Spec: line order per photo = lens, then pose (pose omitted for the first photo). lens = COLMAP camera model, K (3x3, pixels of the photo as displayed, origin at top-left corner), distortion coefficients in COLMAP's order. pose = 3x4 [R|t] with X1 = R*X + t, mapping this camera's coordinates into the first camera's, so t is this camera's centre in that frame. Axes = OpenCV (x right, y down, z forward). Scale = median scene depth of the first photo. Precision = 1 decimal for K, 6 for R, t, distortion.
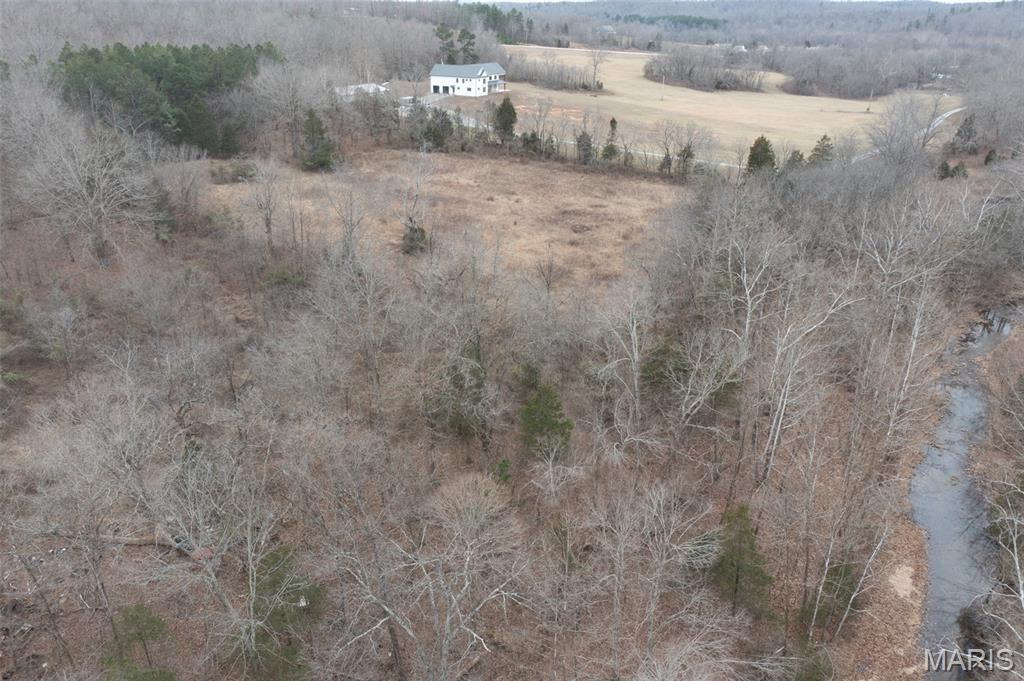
lens RADIAL K [[811.6, 0, 511.0], [0, 811.6, 341.5], [0, 0, 1]] dist [-0.005034, 0.002722]
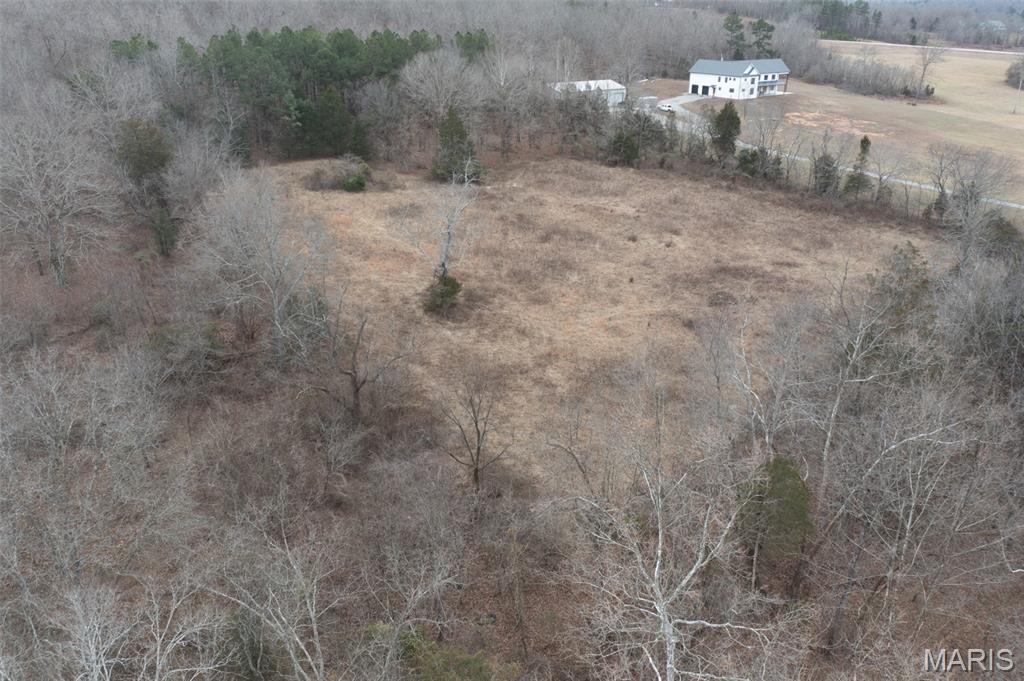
lens RADIAL K [[811.6, 0, 511.4], [0, 811.6, 339.6], [0, 0, 1]] dist [-0.005034, 0.002722]
pose [[0.912451, 0.148864, -0.381146, 0.130211], [-0.148740, 0.988422, 0.029969, -0.069800], [0.381194, 0.029347, 0.924029, 0.216095]]
